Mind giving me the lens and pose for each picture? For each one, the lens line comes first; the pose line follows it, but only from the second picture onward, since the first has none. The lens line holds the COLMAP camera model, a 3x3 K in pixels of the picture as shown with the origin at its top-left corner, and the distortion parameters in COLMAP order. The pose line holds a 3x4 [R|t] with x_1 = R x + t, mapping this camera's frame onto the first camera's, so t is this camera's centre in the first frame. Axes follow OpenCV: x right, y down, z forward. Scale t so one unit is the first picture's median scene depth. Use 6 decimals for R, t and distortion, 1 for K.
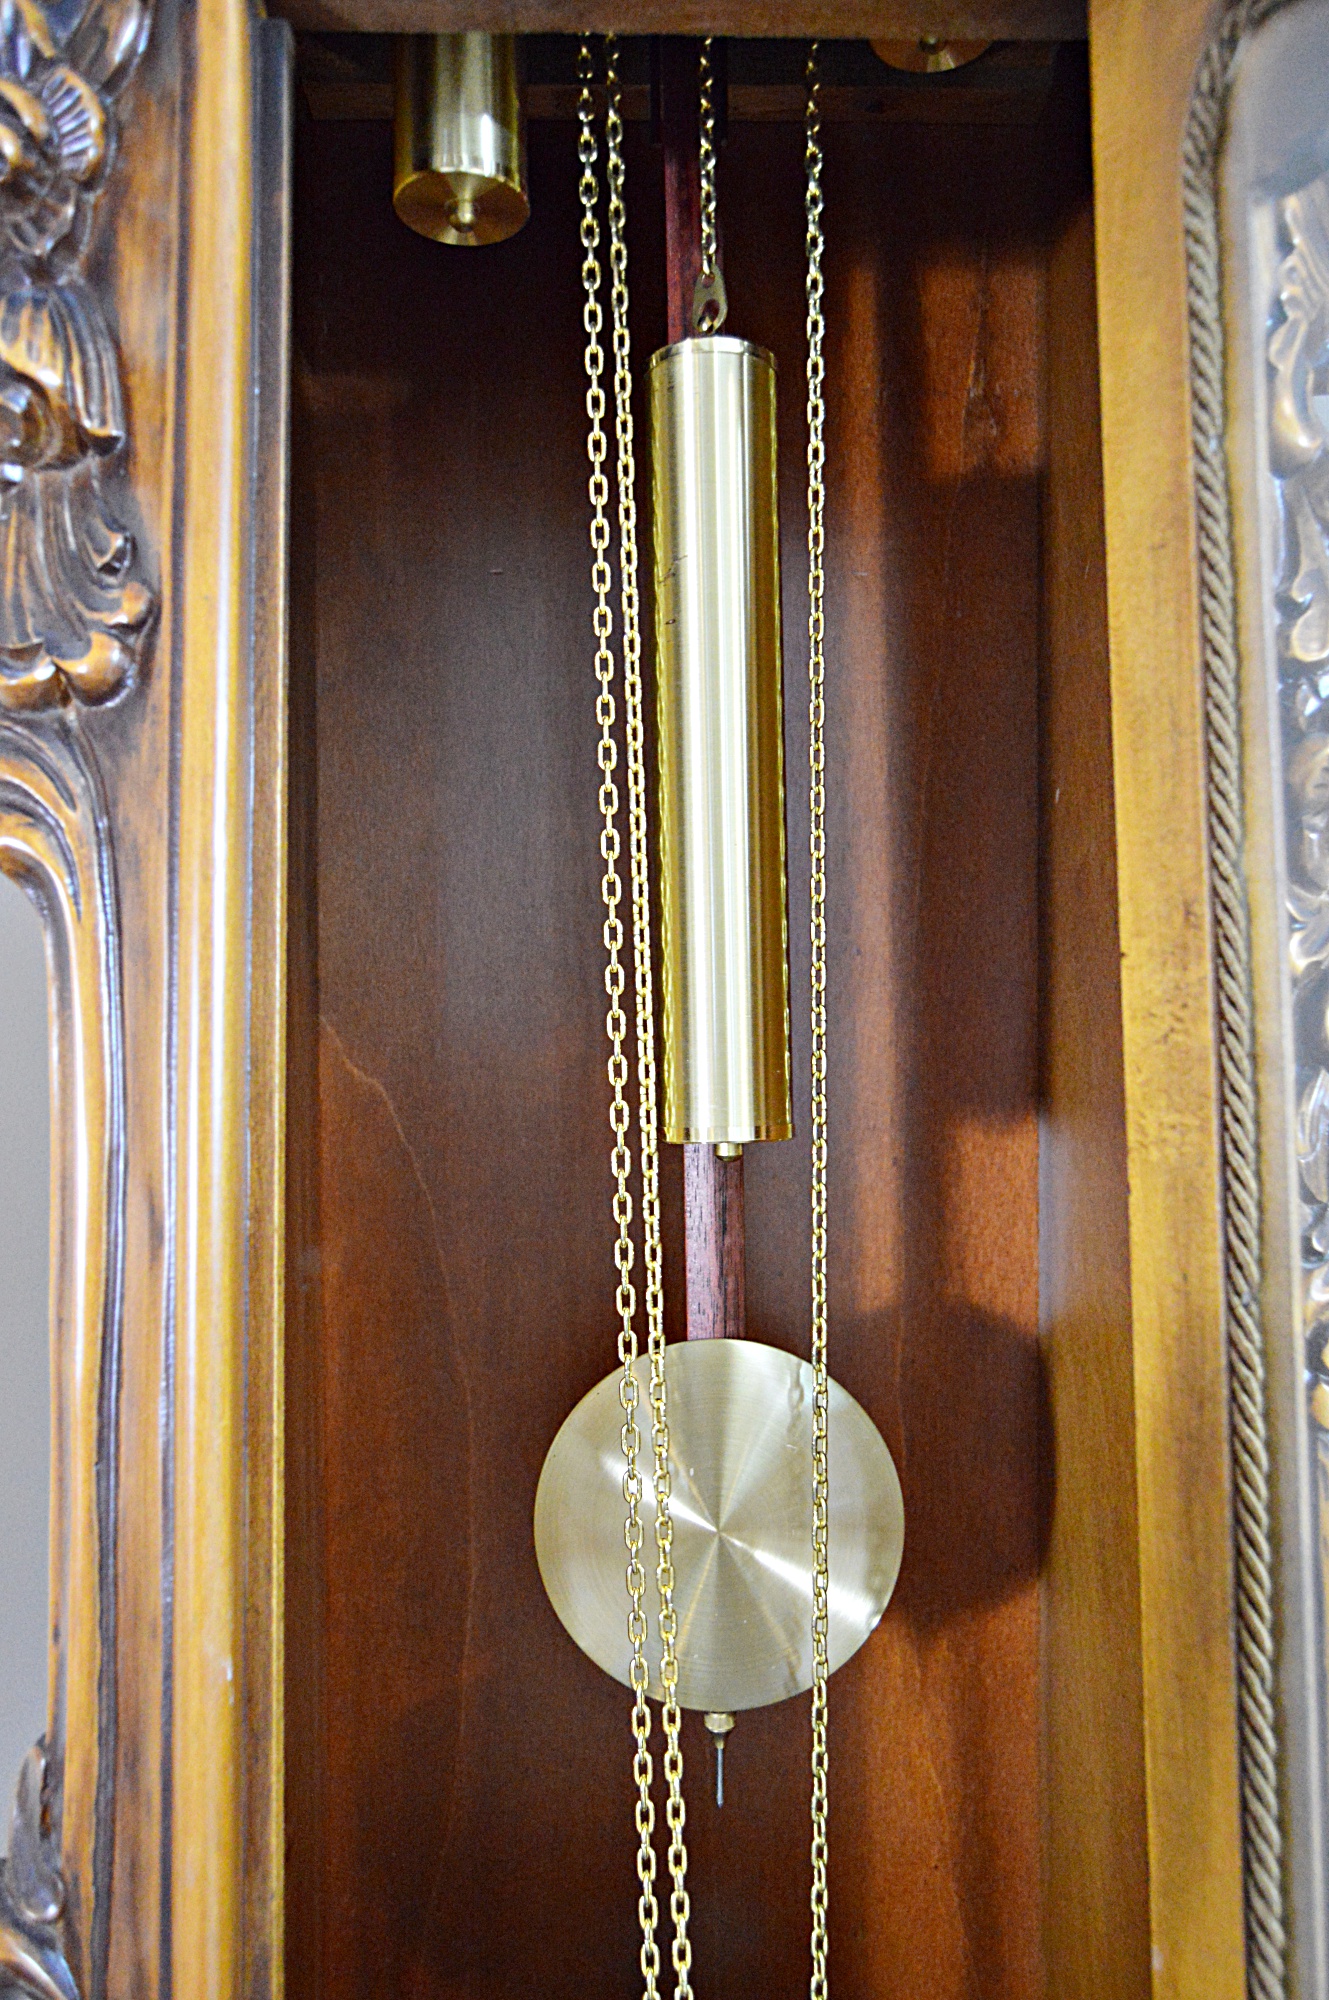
lens RADIAL K [[1524.0, 0, 664.5], [0, 1524.0, 1000.0], [0, 0, 1]] dist [-0.019843, 0.002710]
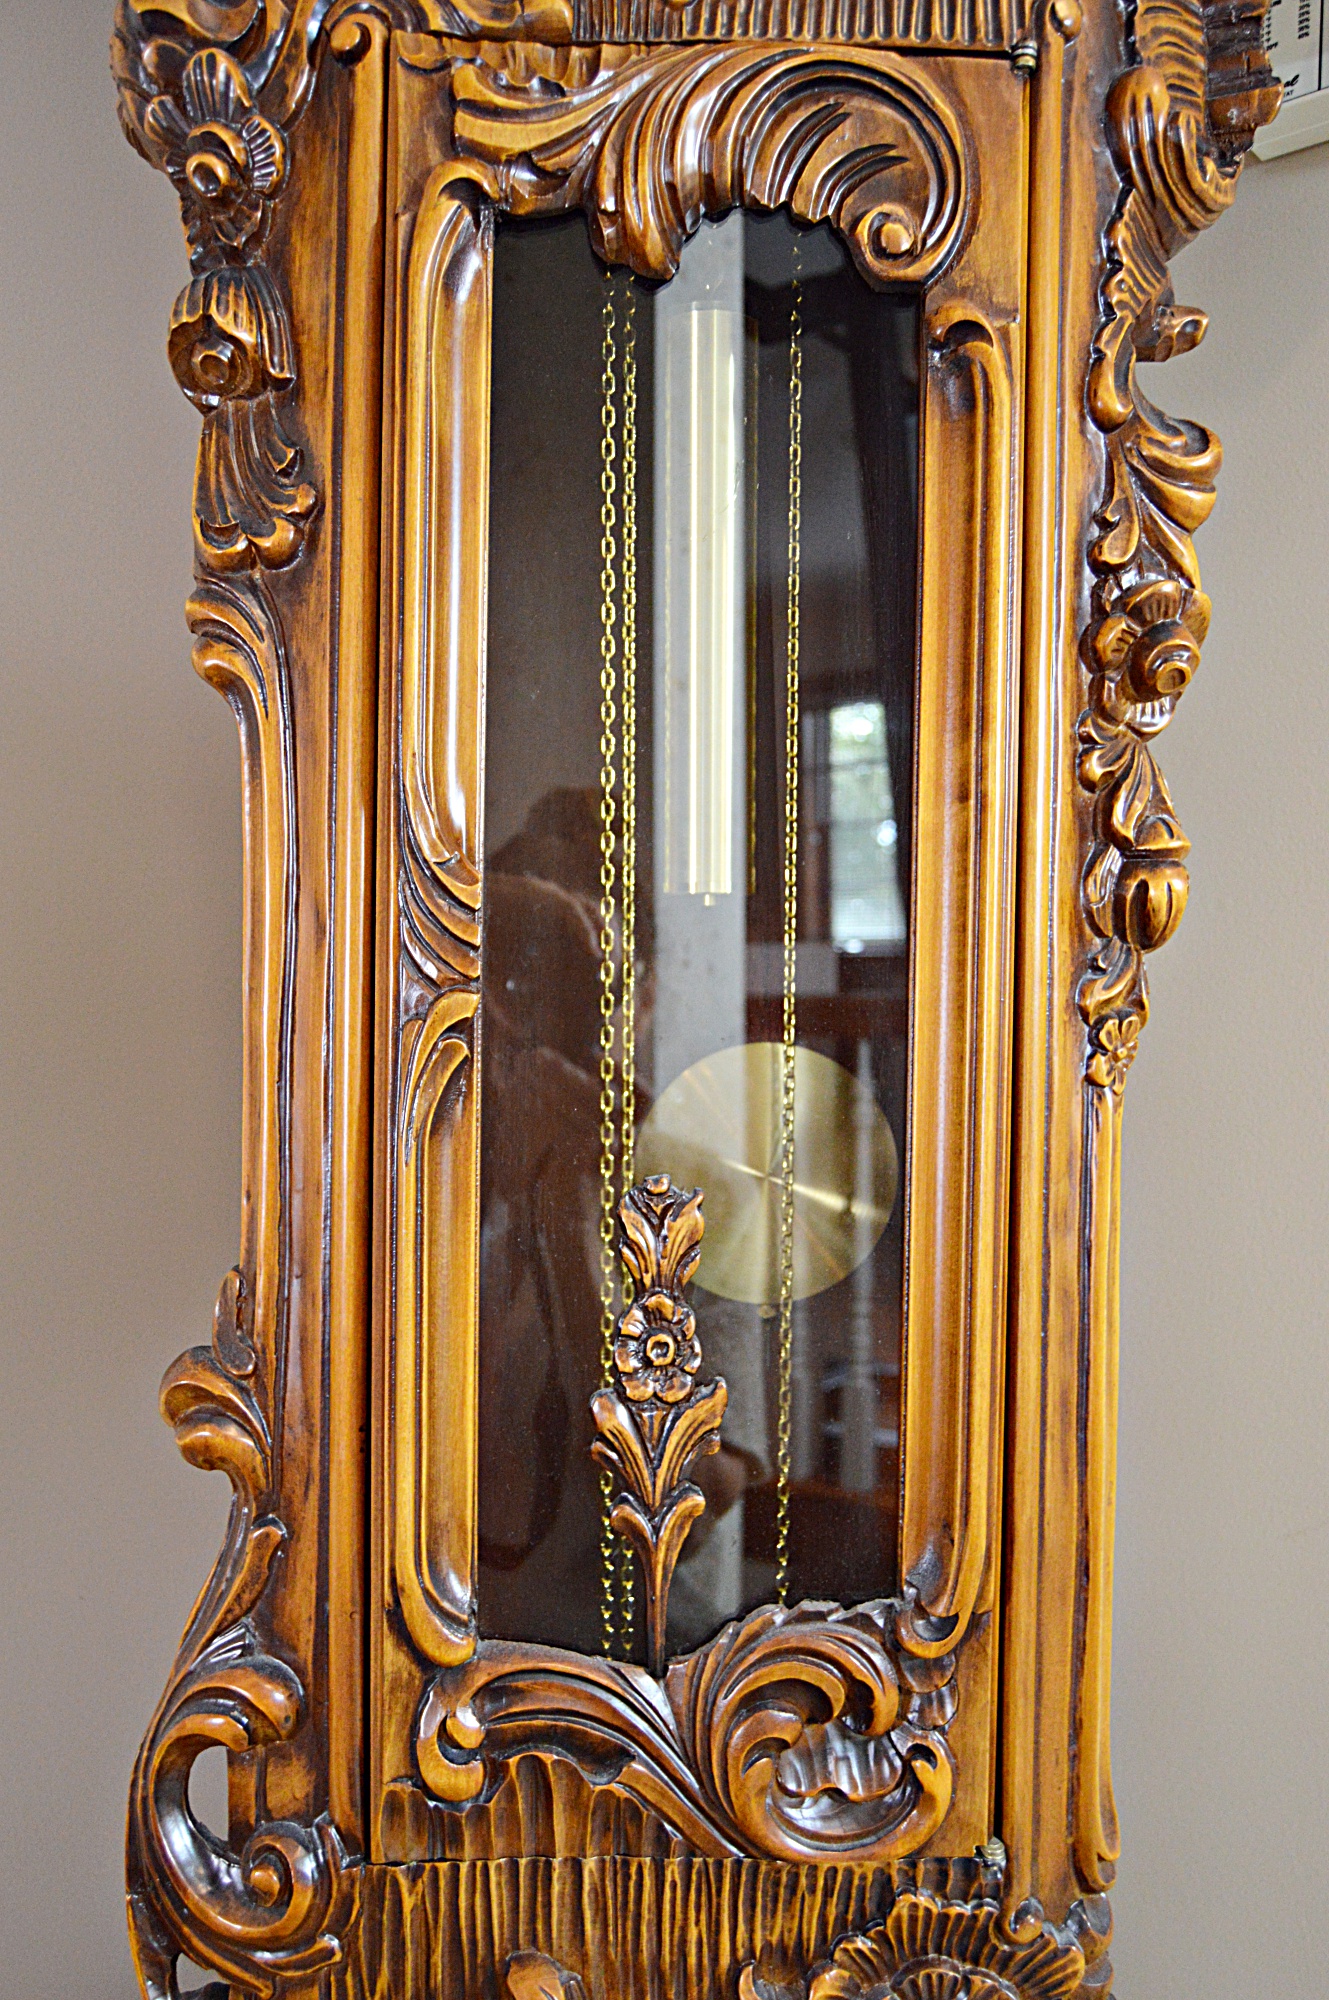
lens RADIAL K [[1743.4, 0, 689.0], [0, 1743.4, 991.5], [0, 0, 1]] dist [-0.036868, 0.009832]
pose [[0.999361, 0.024709, 0.025812, -0.013964], [-0.026456, 0.997217, 0.069695, 0.081199], [-0.024018, -0.070333, 0.997234, -0.684723]]
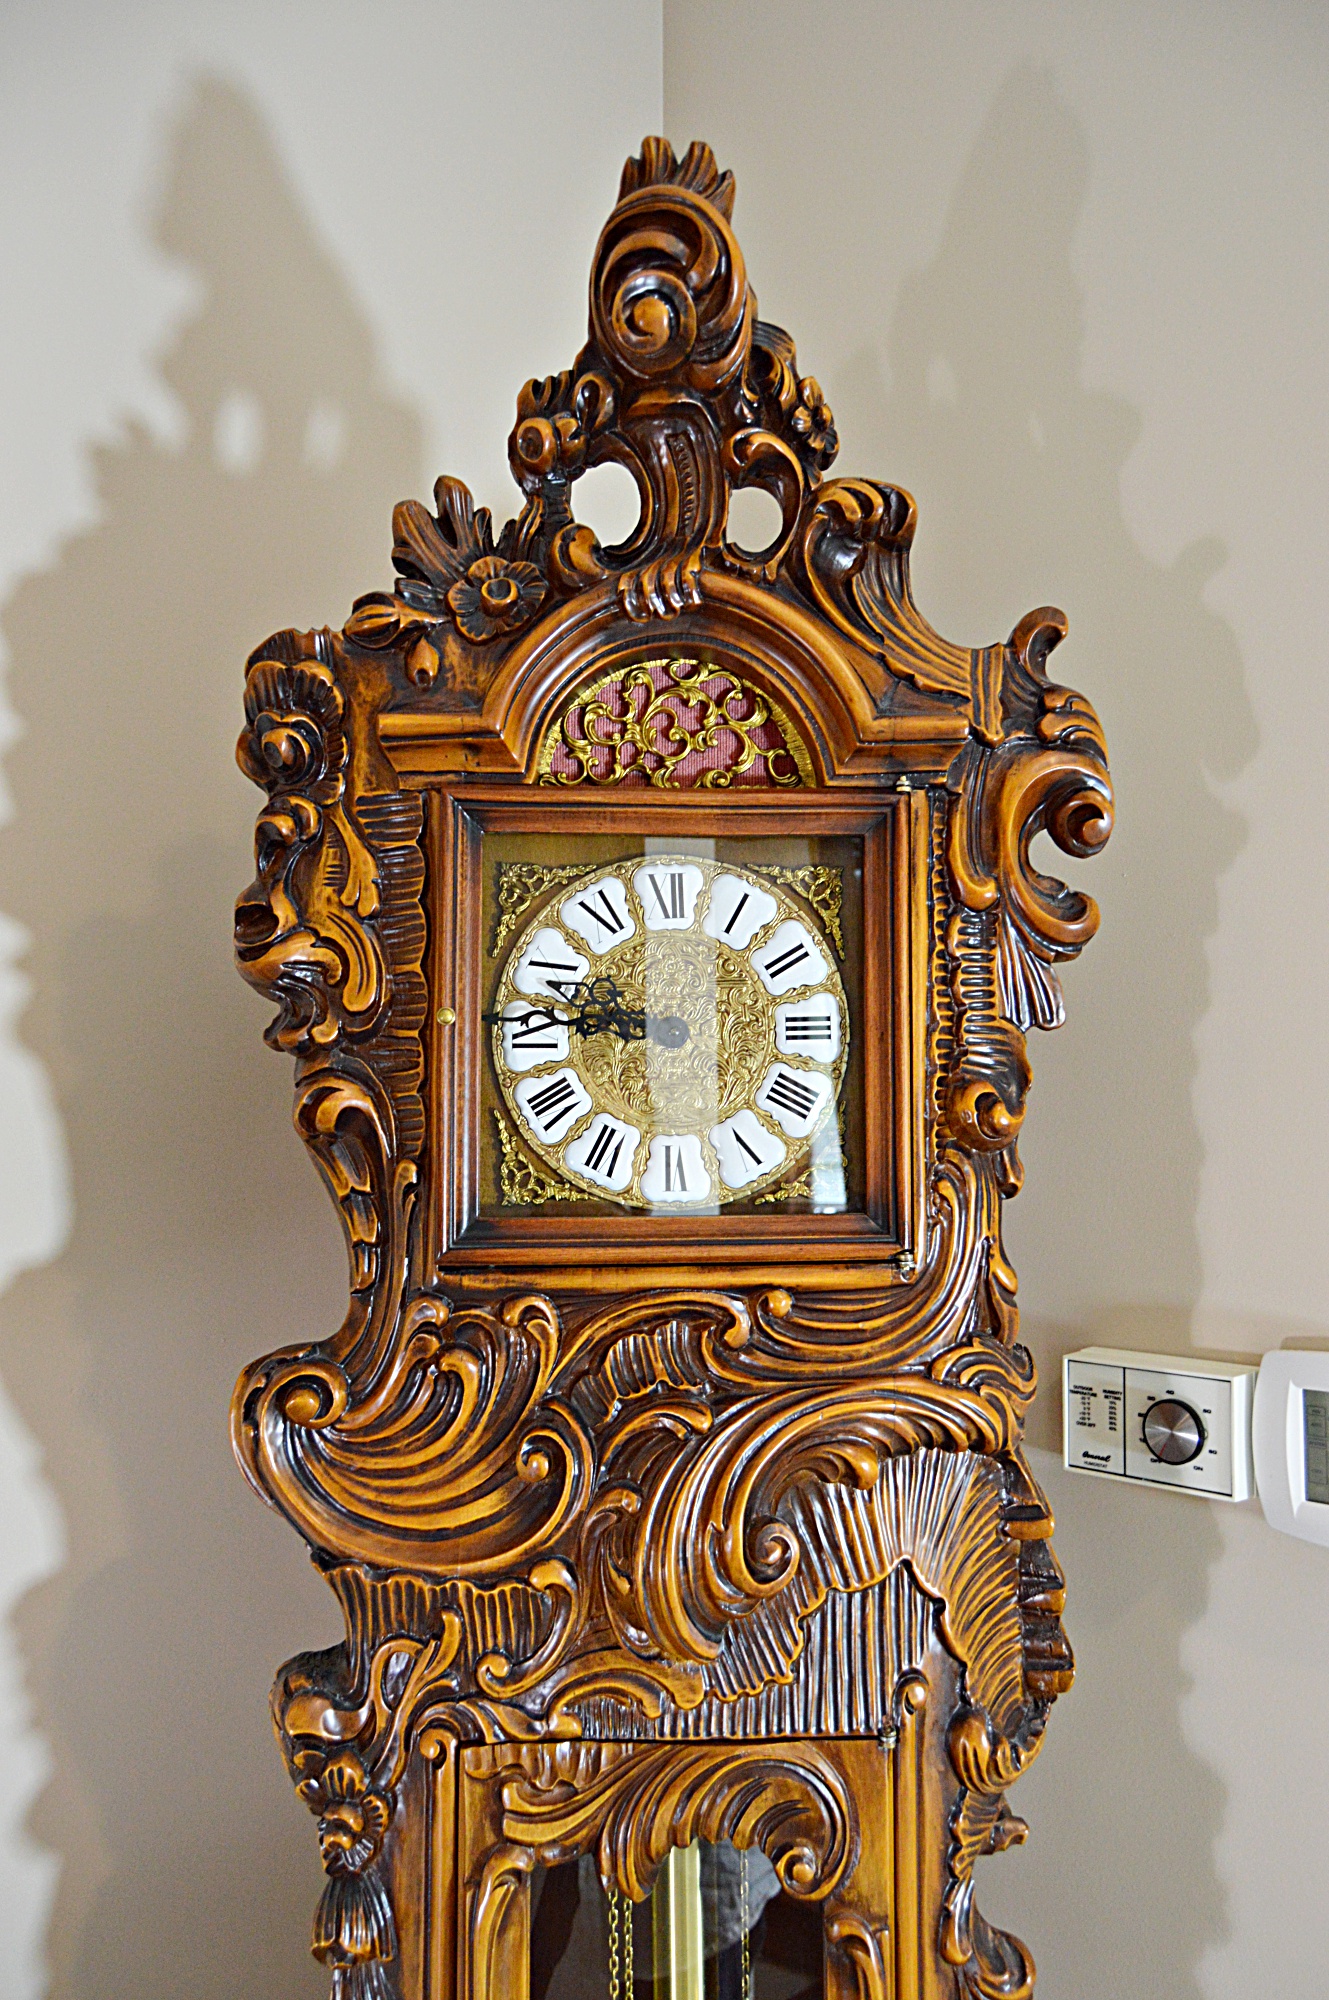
lens RADIAL K [[1524.0, 0, 664.5], [0, 1524.0, 1000.0], [0, 0, 1]] dist [-0.019843, 0.002710]
pose [[0.999931, 0.006974, -0.009418, 0.025258], [-0.007414, 0.998846, -0.047446, -1.624010], [0.009076, 0.047512, 0.998829, -1.168405]]
